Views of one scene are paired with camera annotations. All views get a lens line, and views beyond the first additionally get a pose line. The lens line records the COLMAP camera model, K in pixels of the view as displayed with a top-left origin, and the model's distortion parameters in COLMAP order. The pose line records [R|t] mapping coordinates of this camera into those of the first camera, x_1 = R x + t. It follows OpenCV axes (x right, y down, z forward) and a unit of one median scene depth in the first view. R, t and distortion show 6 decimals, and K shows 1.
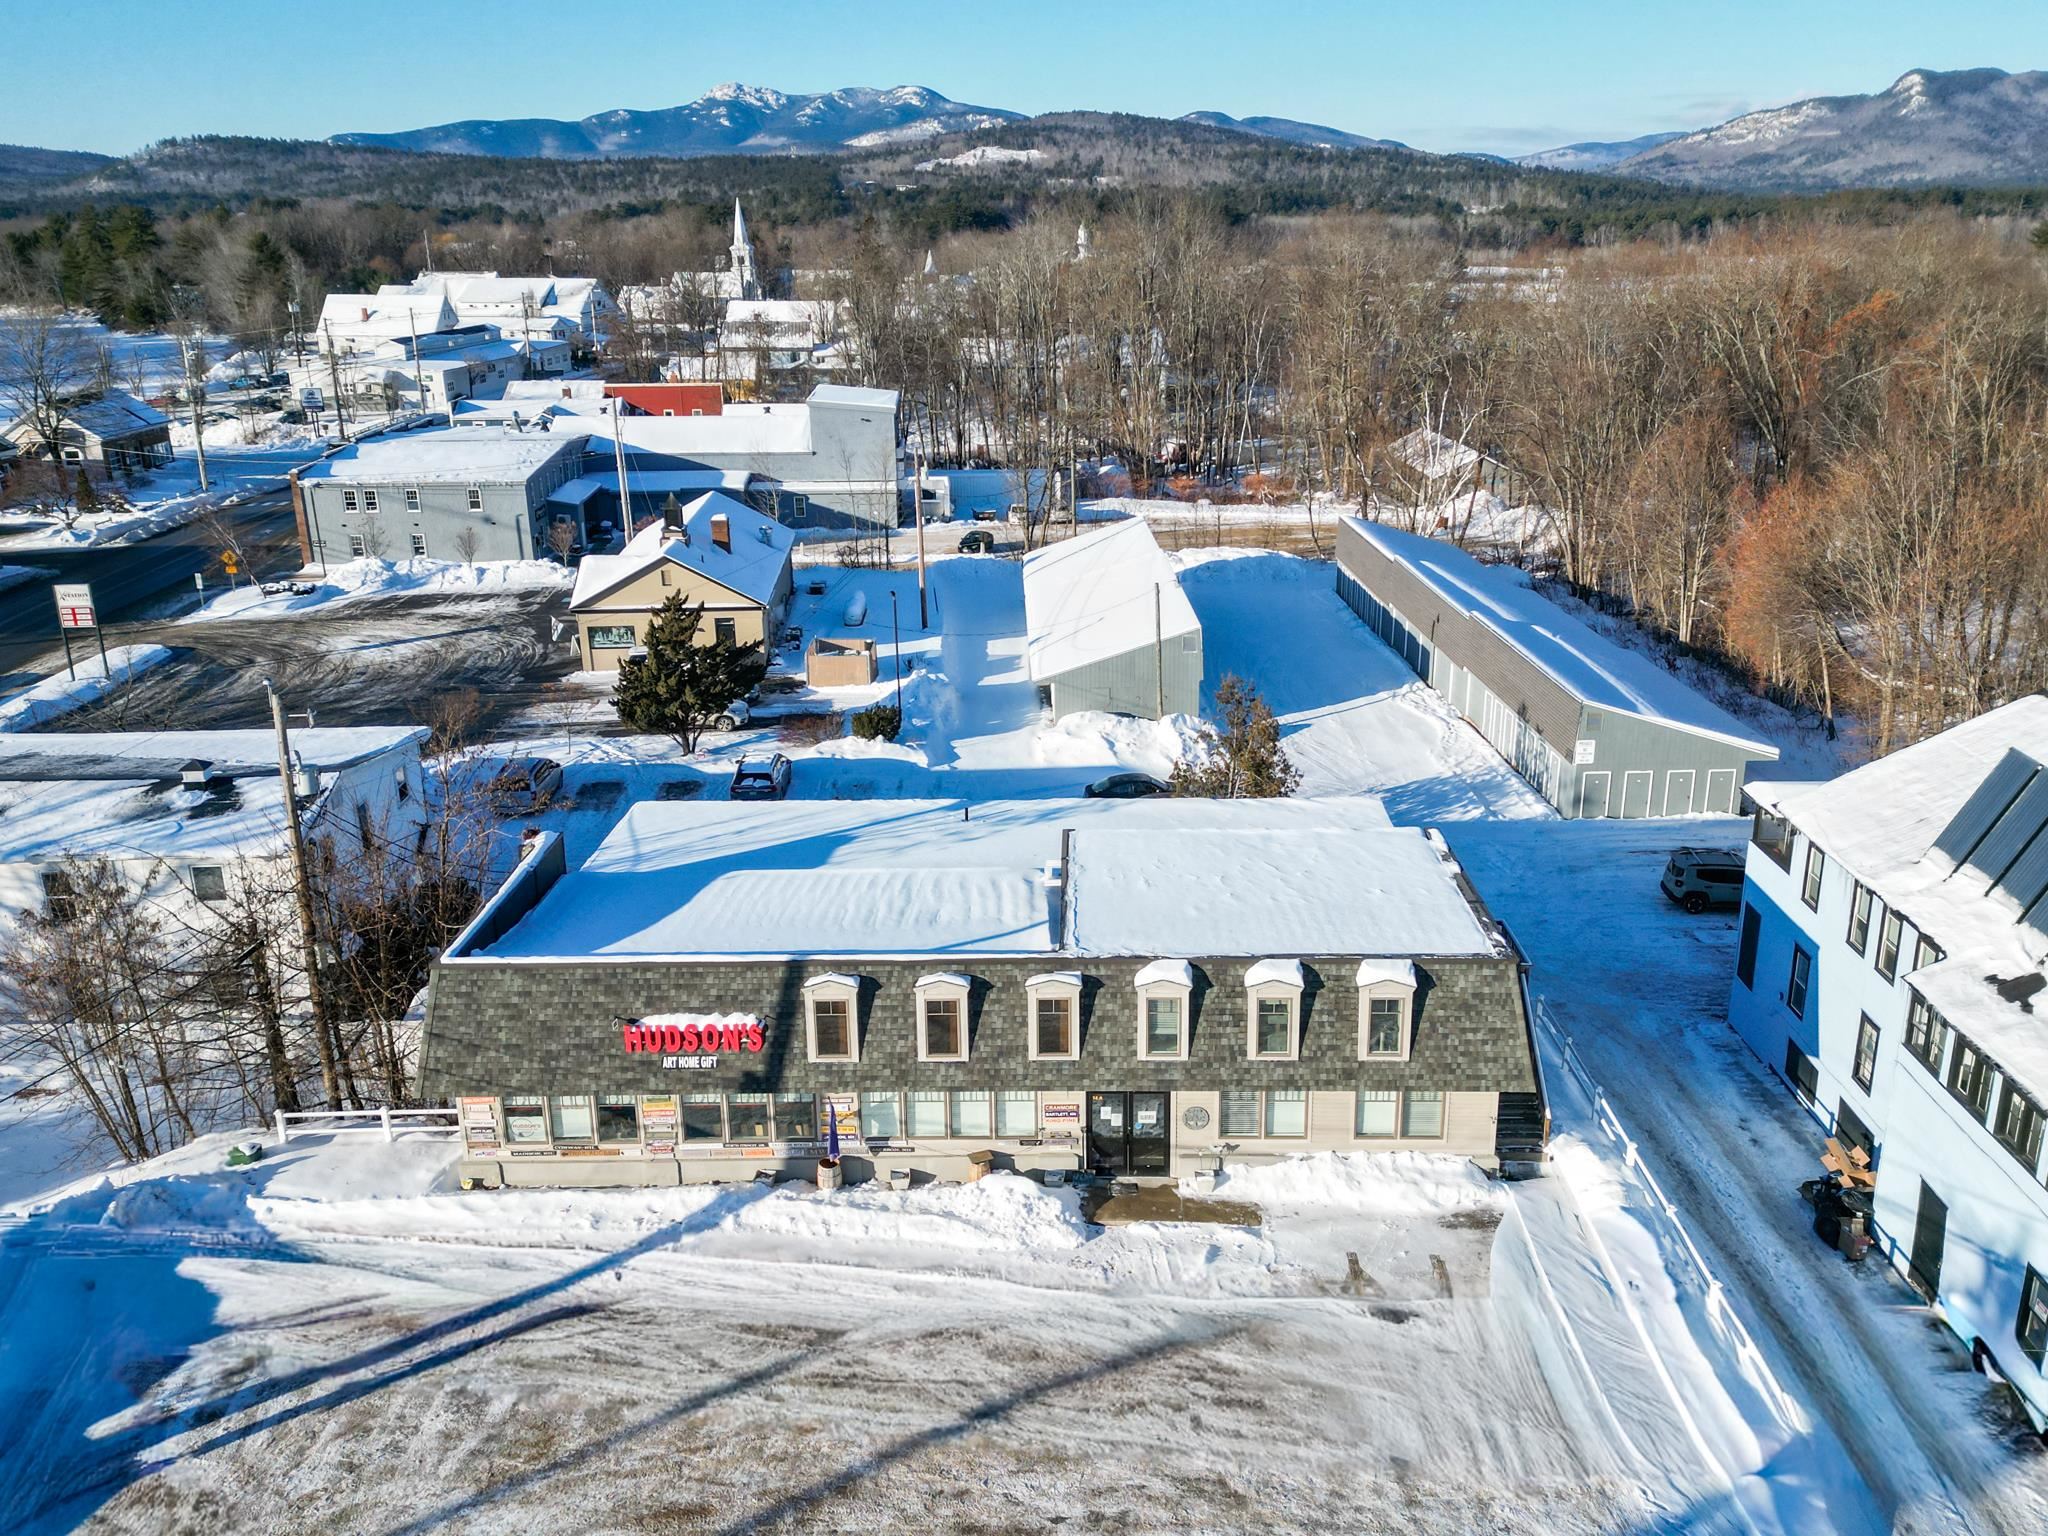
lens RADIAL K [[1625.3, 0, 1051.7], [0, 1625.3, 787.4], [0, 0, 1]] dist [0.214379, -0.596579]
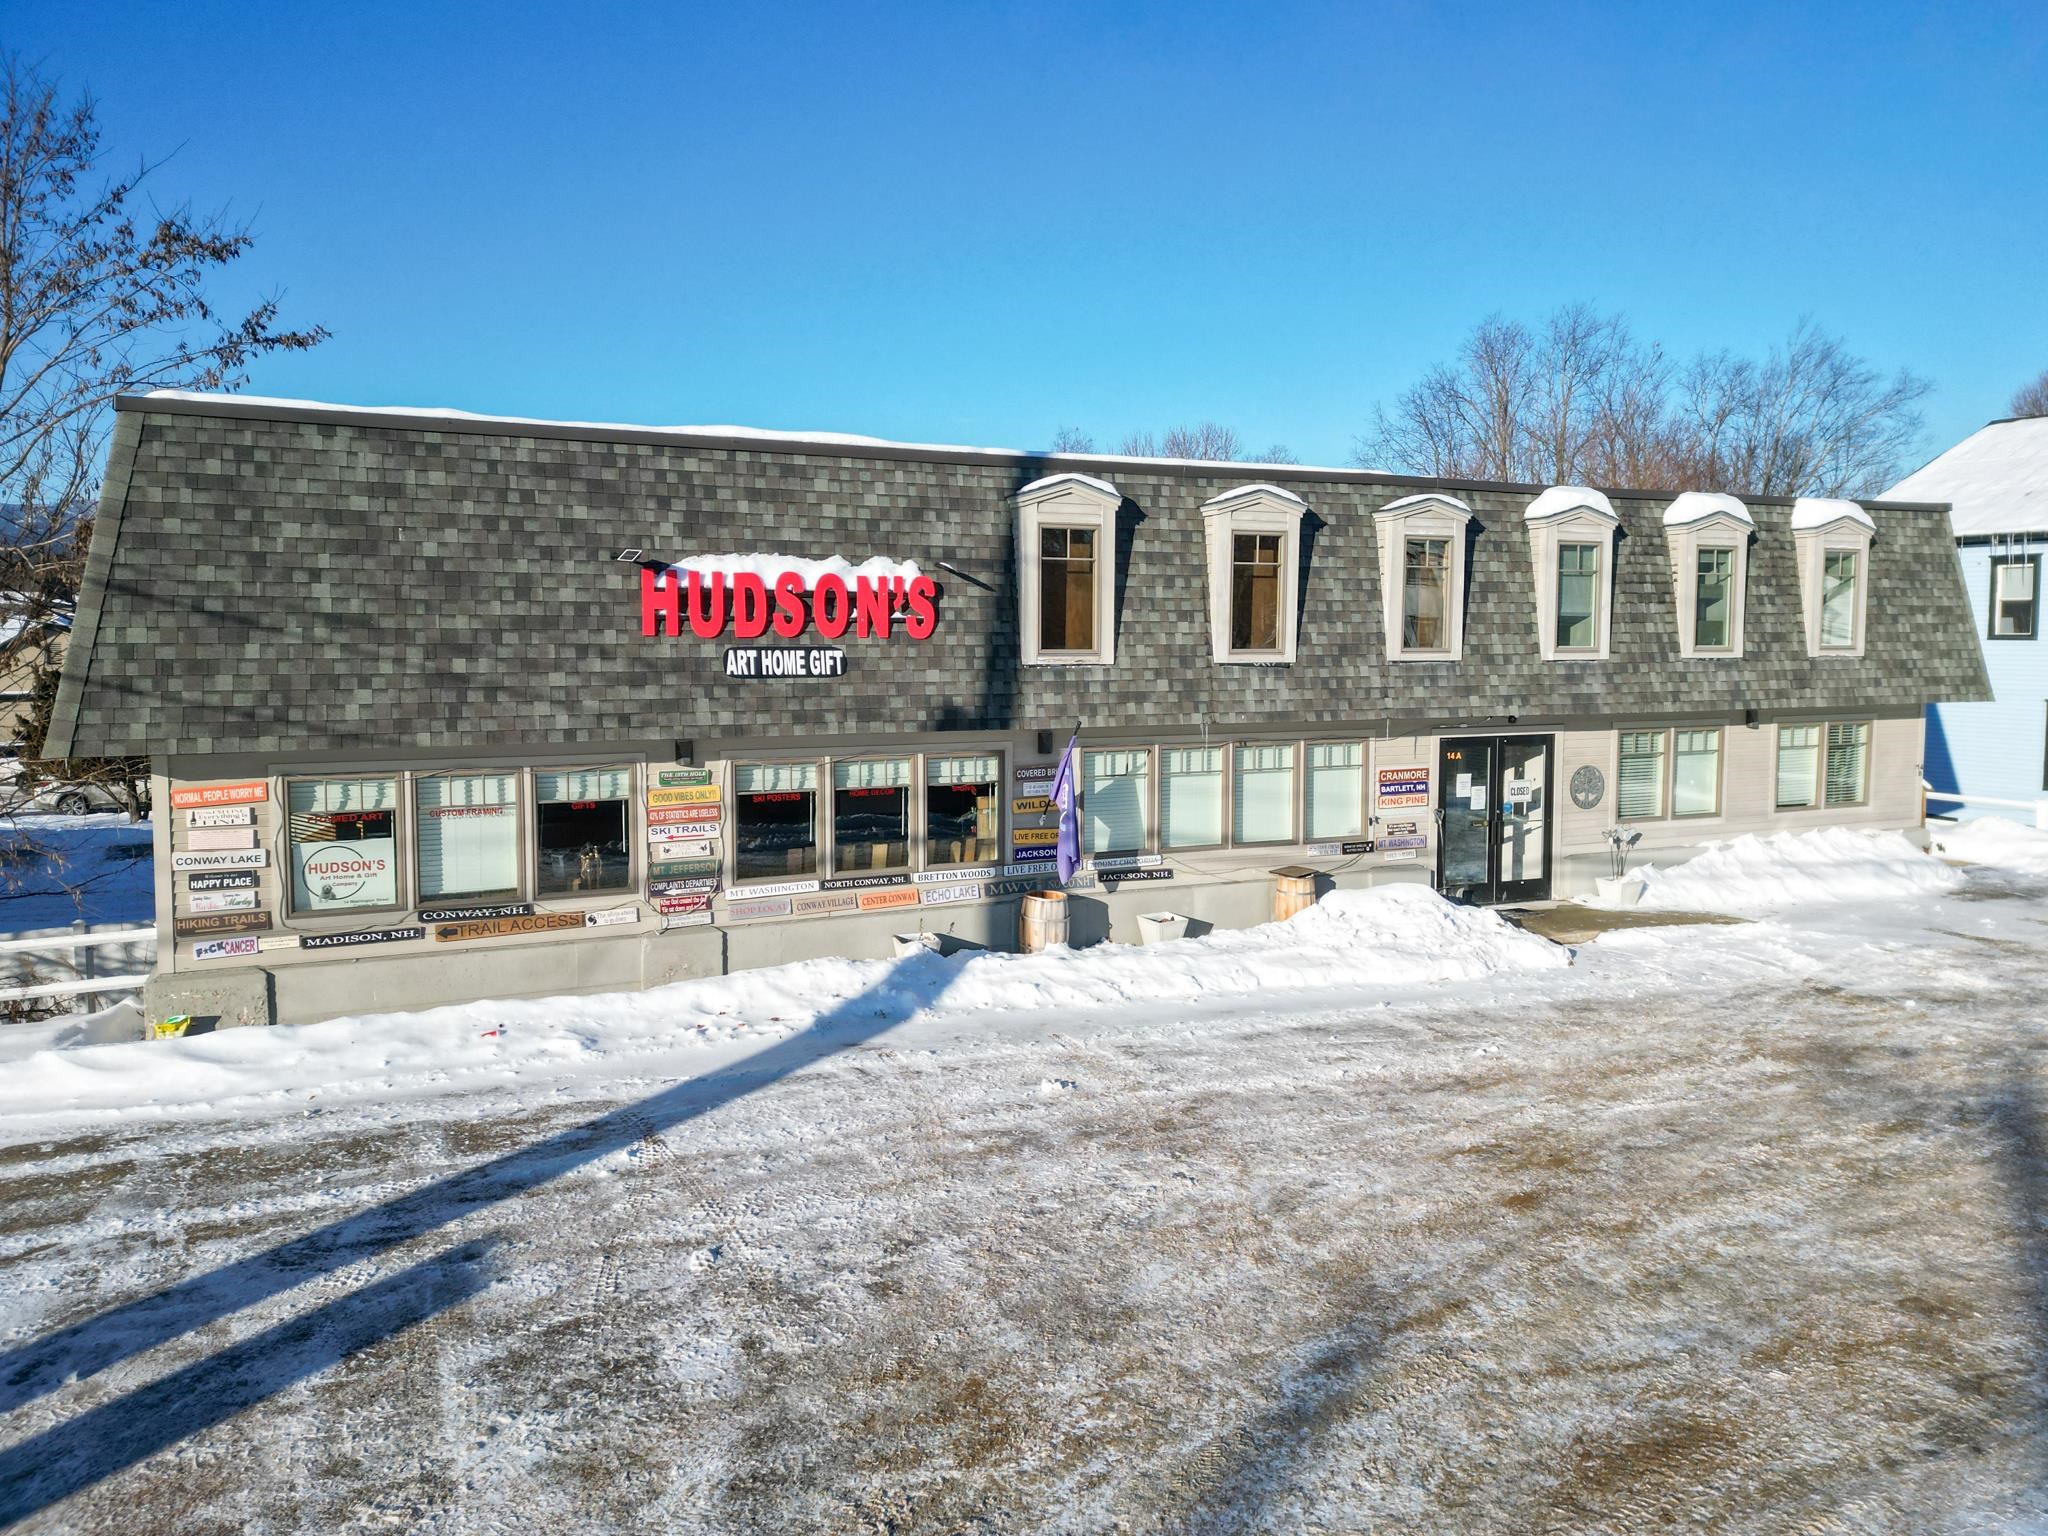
lens RADIAL K [[1464.2, 0, 1036.0], [0, 1464.2, 748.4], [0, 0, 1]] dist [0.112034, -0.119804]
pose [[0.901378, -0.021770, 0.432485, -0.334635], [0.127316, 0.967917, -0.216628, 0.287547], [-0.413893, 0.250326, 0.875231, 0.625344]]
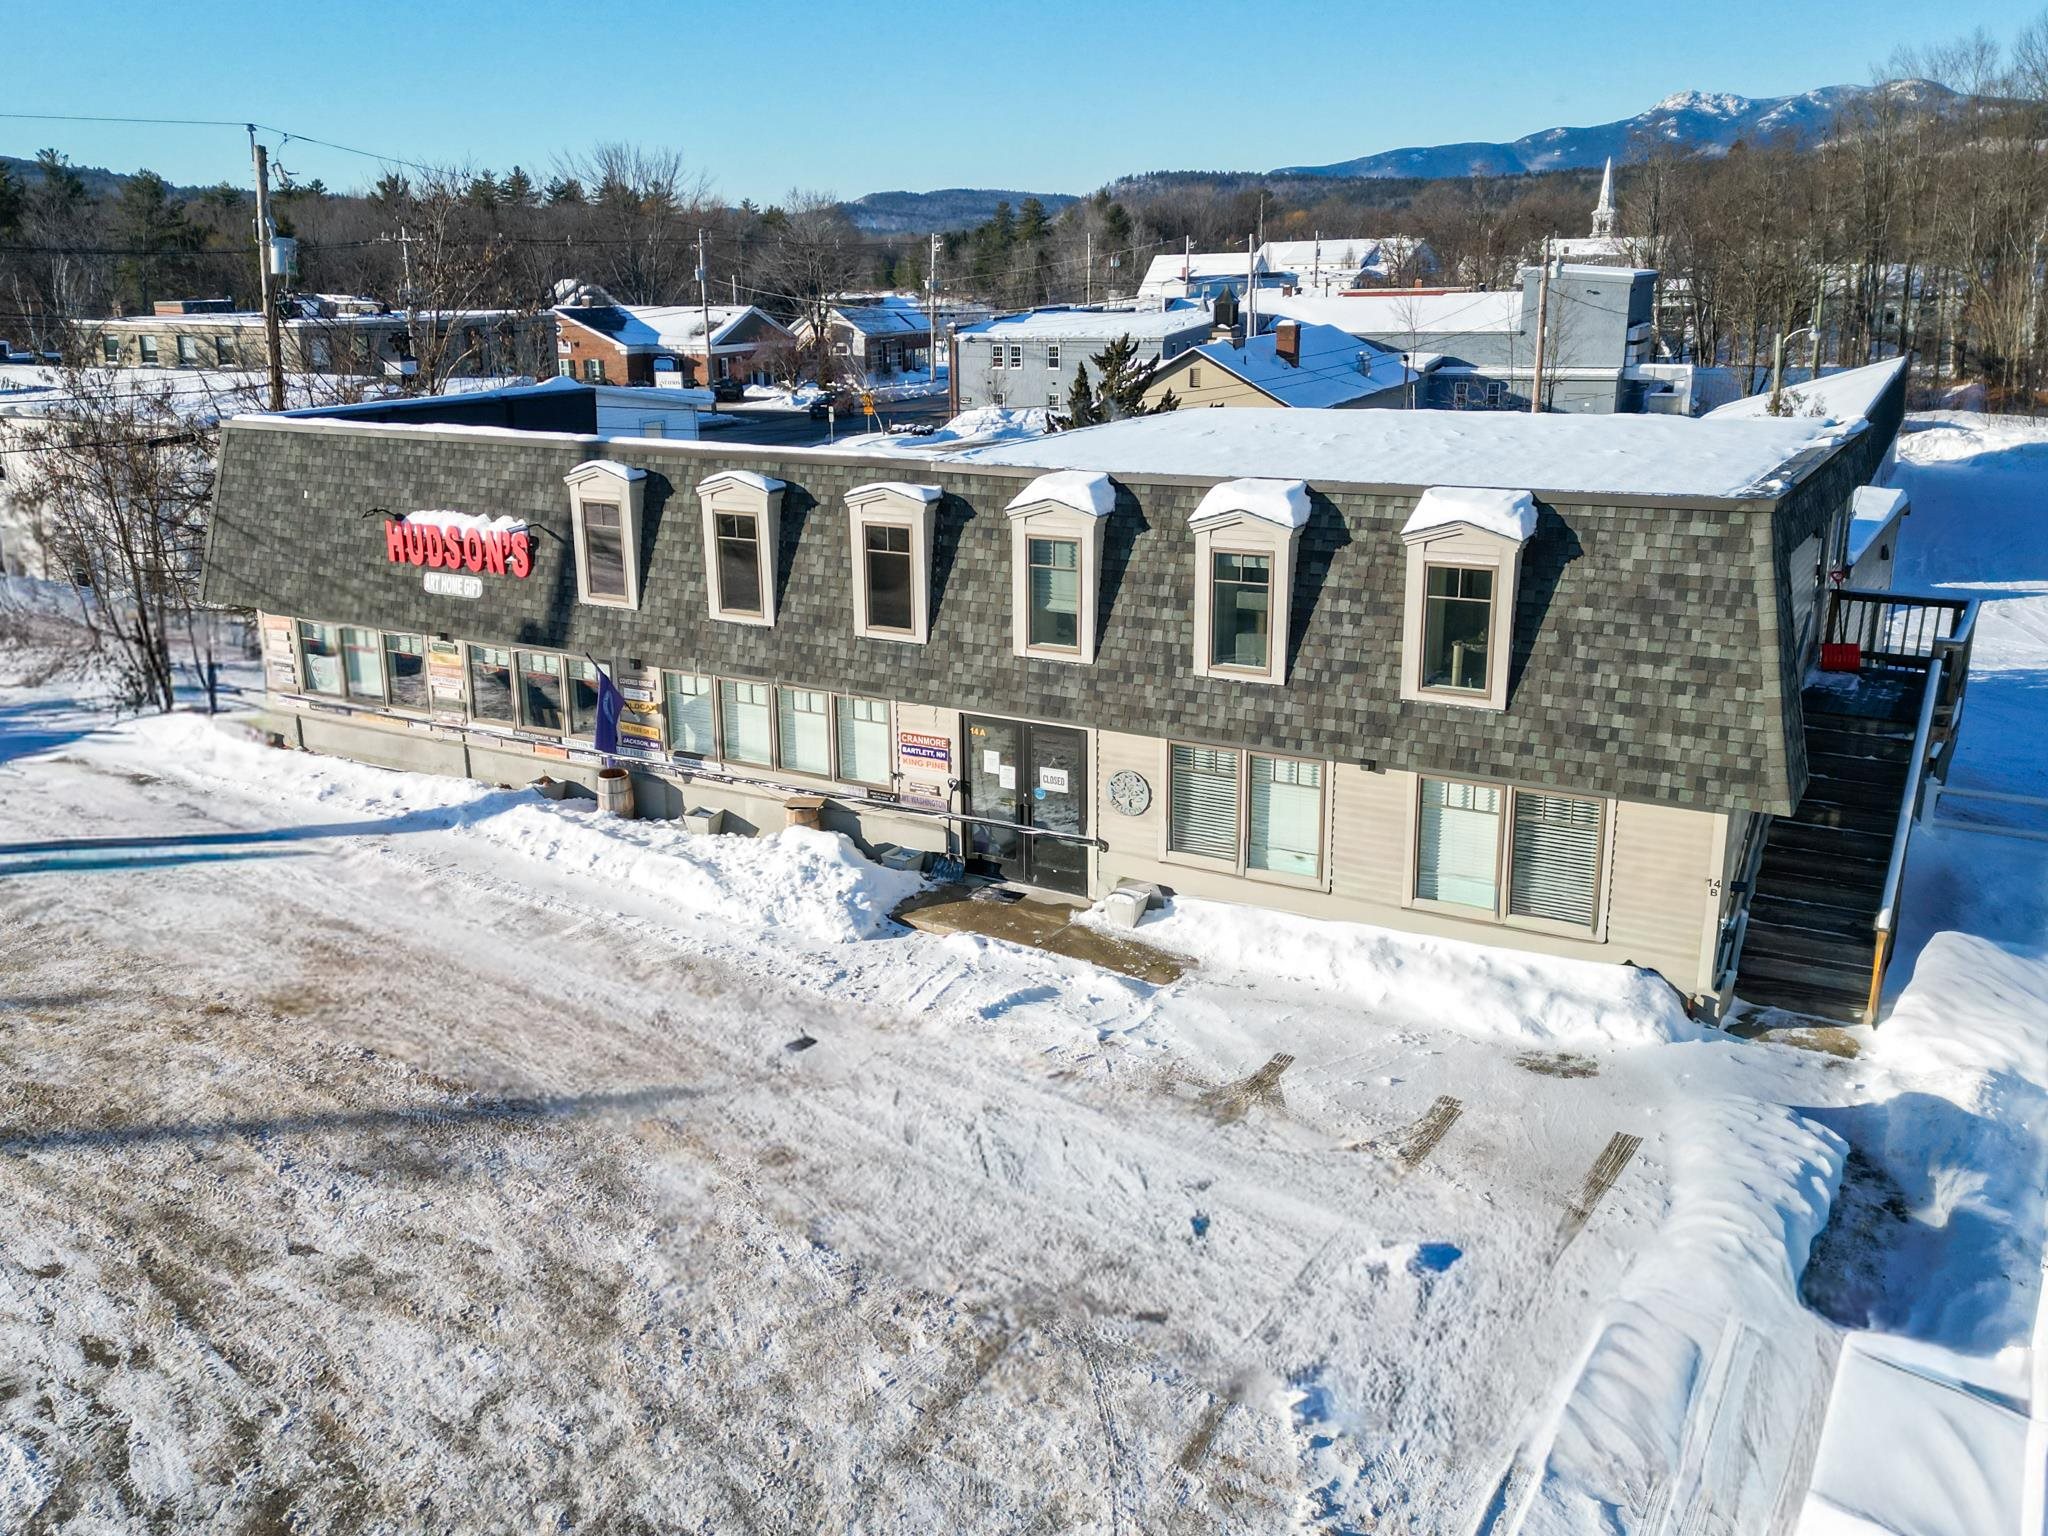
lens RADIAL K [[1696.8, 0, 962.6], [0, 1696.8, 739.9], [0, 0, 1]] dist [0.176132, -0.354470]
pose [[0.854420, 0.134234, -0.501943, 0.334137], [-0.157381, 0.987531, -0.003805, 0.200793], [0.495174, 0.082248, 0.864892, 0.490335]]
